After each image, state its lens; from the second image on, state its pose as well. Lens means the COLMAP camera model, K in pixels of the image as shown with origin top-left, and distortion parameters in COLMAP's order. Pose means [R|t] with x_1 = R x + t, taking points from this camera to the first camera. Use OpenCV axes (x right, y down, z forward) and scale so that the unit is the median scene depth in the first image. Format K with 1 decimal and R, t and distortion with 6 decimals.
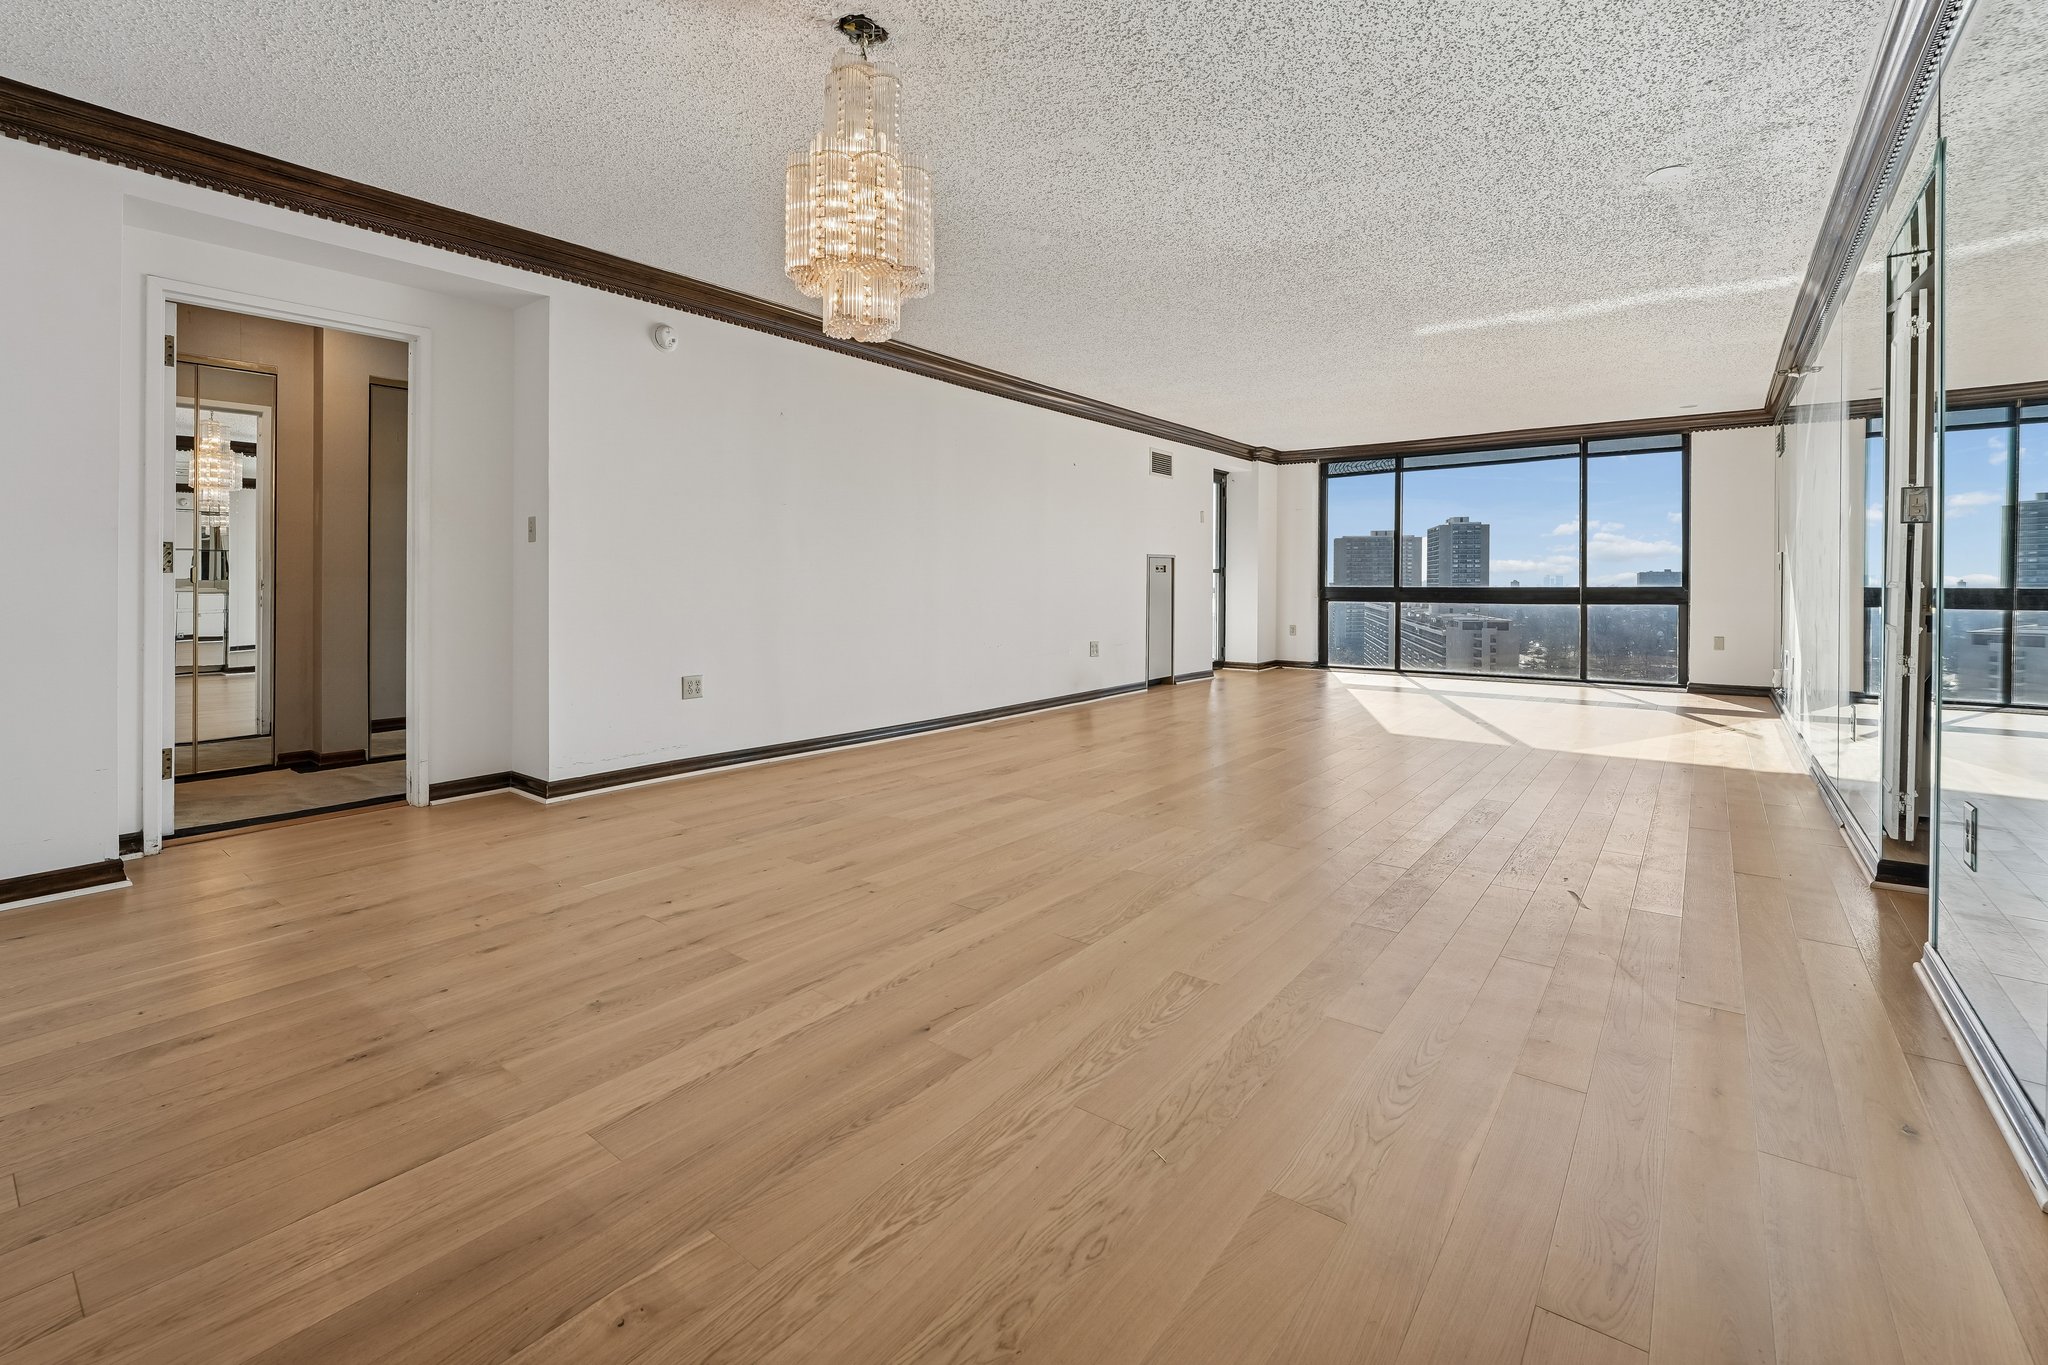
lens RADIAL K [[886.8, 0, 1030.1], [0, 886.8, 581.9], [0, 0, 1]] dist [-0.009051, 0.000264]
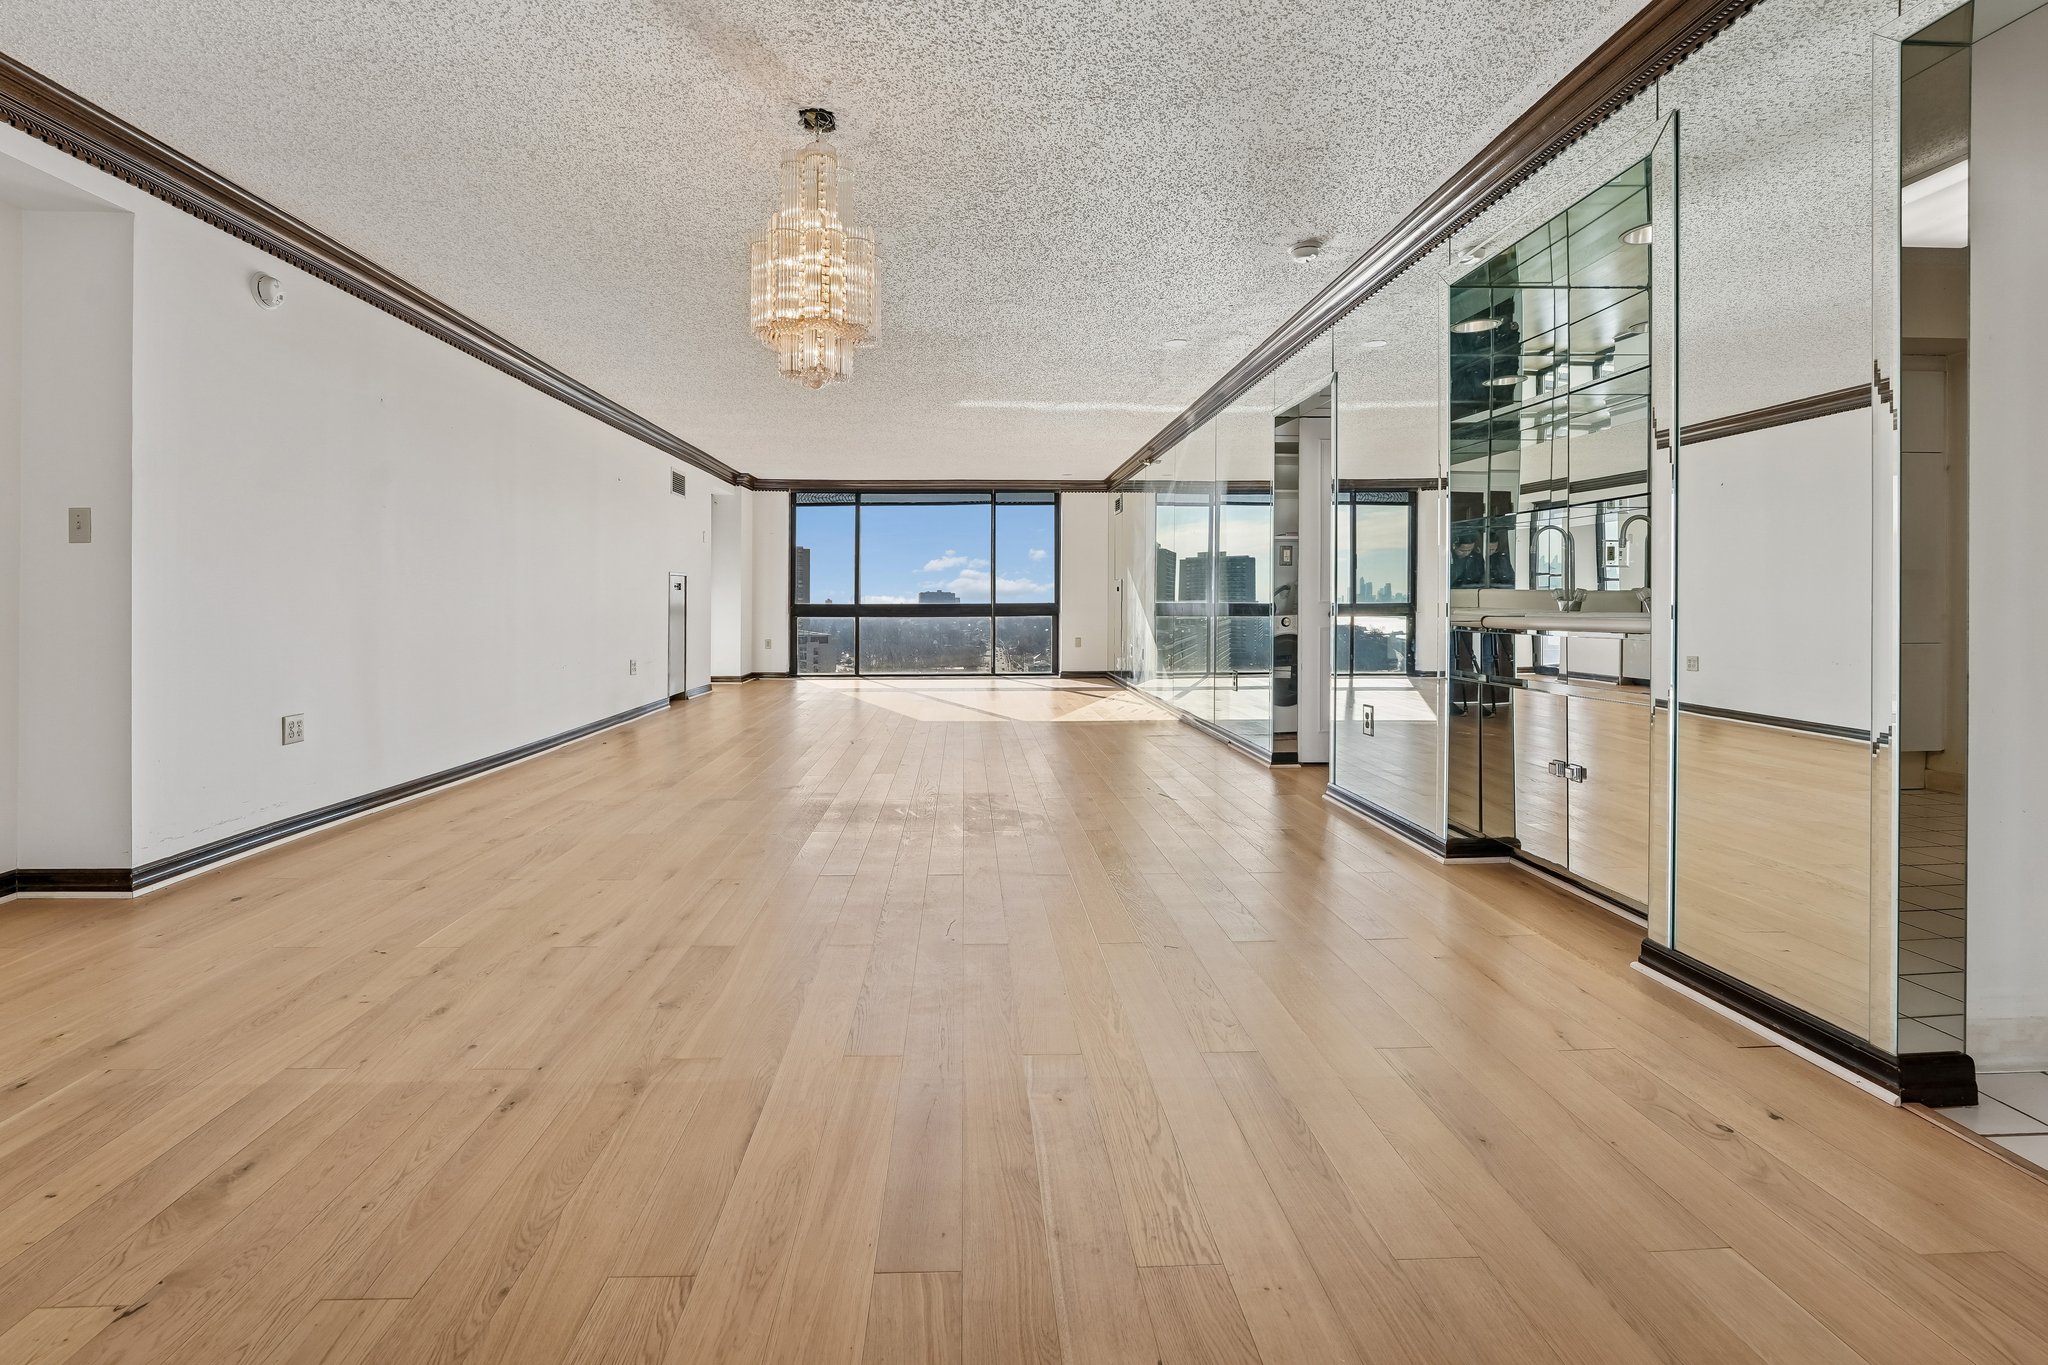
lens RADIAL K [[877.4, 0, 988.9], [0, 877.4, 602.6], [0, 0, 1]] dist [-0.007004, 0.000008]
pose [[0.776758, -0.002738, 0.629794, -0.386529], [0.001270, 0.999995, 0.002781, 0.002086], [-0.629798, -0.001361, 0.776757, -0.016027]]
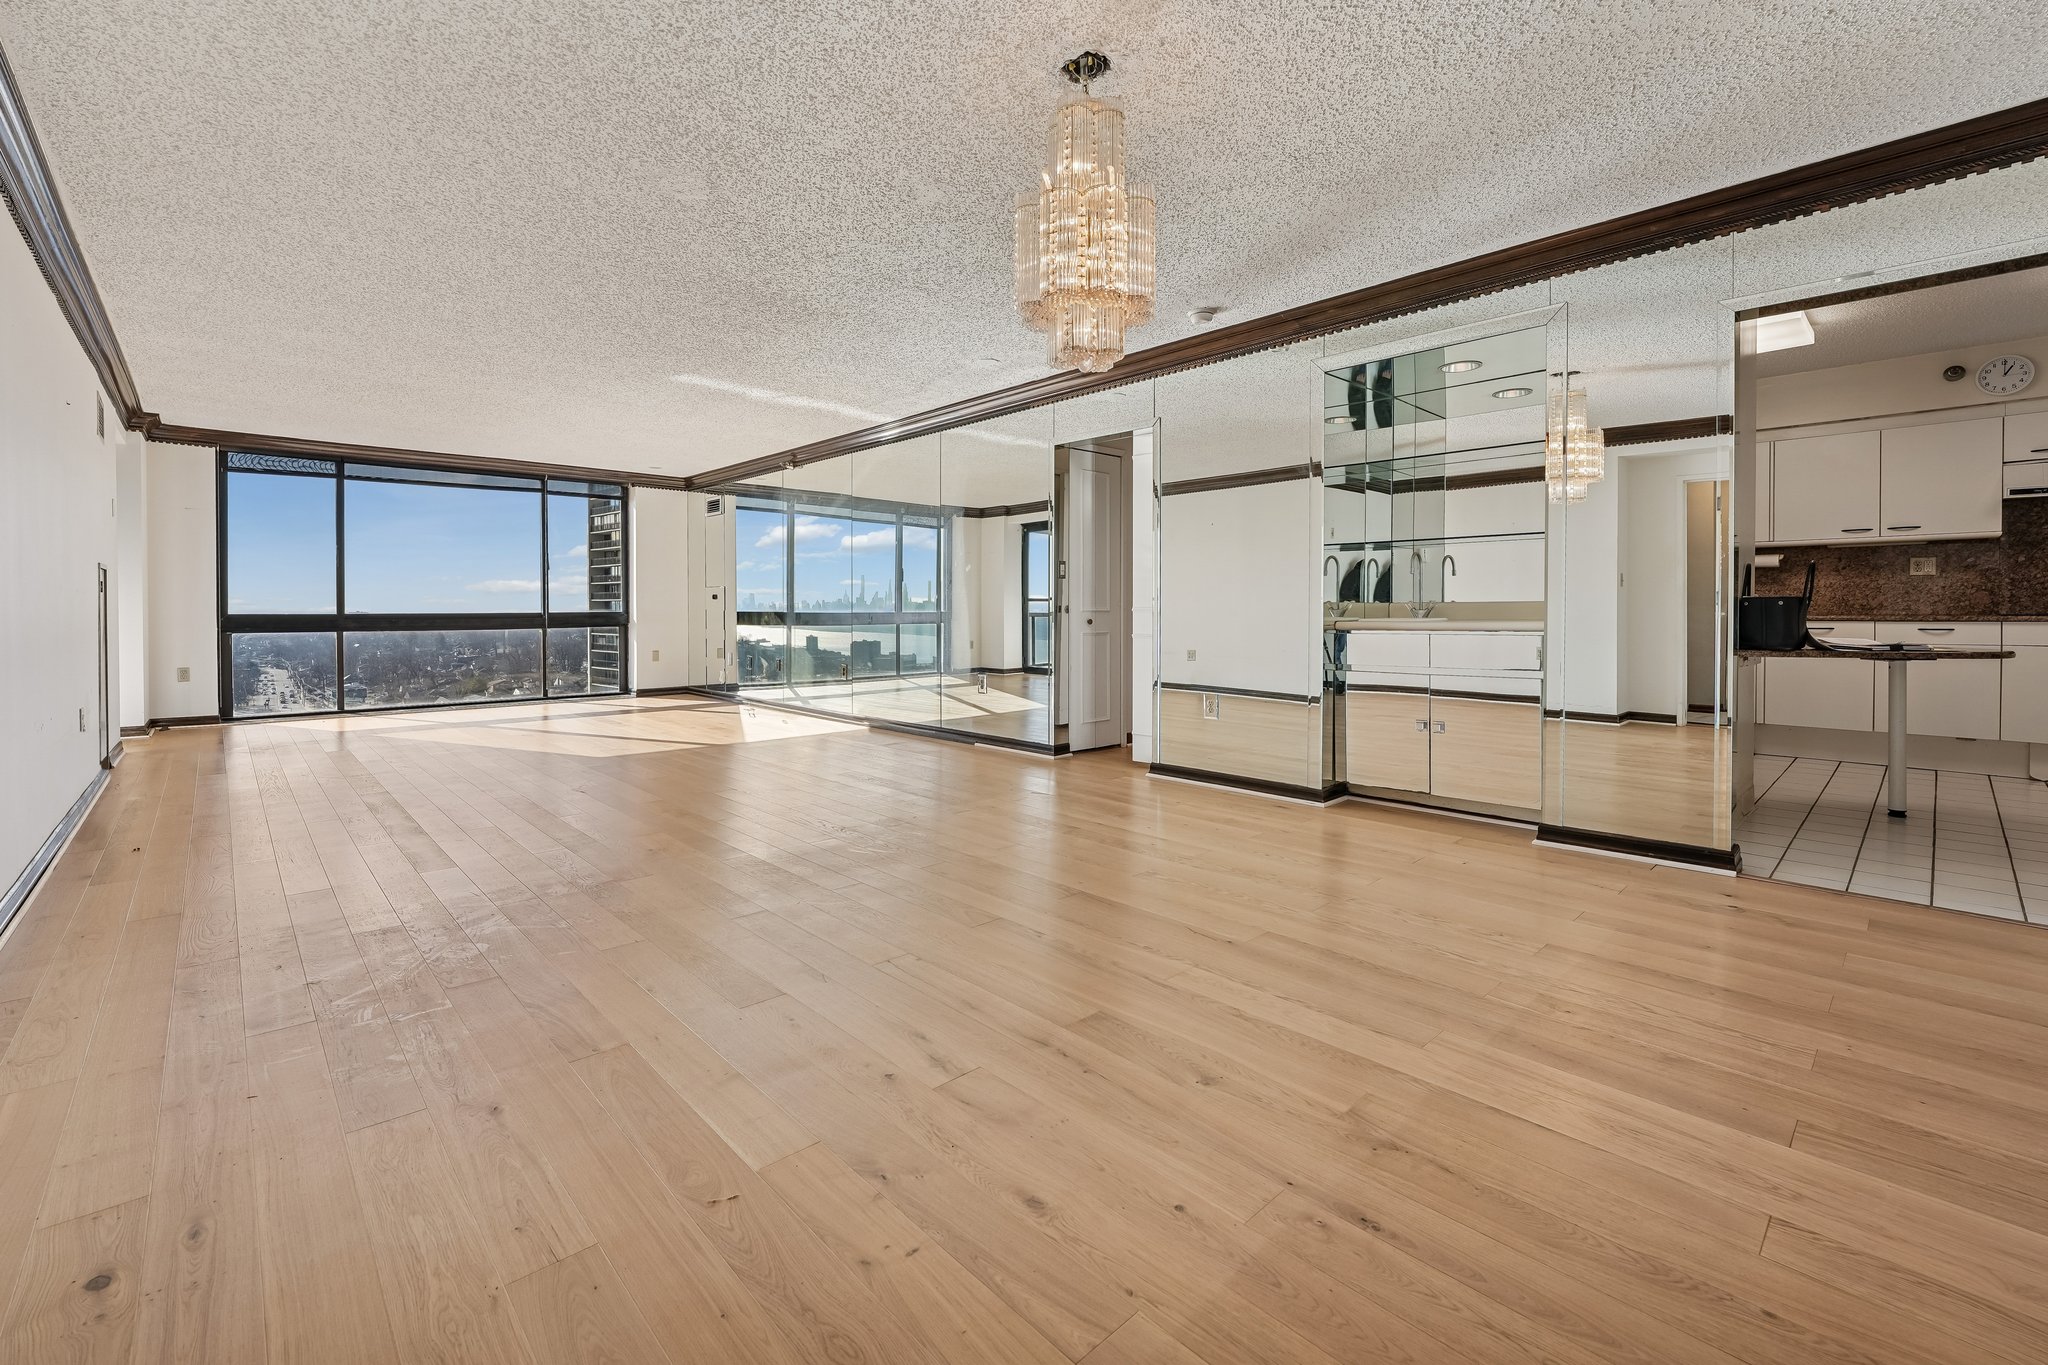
lens RADIAL K [[864.2, 0, 1016.2], [0, 864.2, 620.4], [0, 0, 1]] dist [-0.008845, 0.000233]
pose [[0.167923, -0.013091, 0.985713, -0.629325], [-0.000045, 0.999912, 0.013288, 0.001992], [-0.985800, -0.002276, 0.167907, 0.479275]]
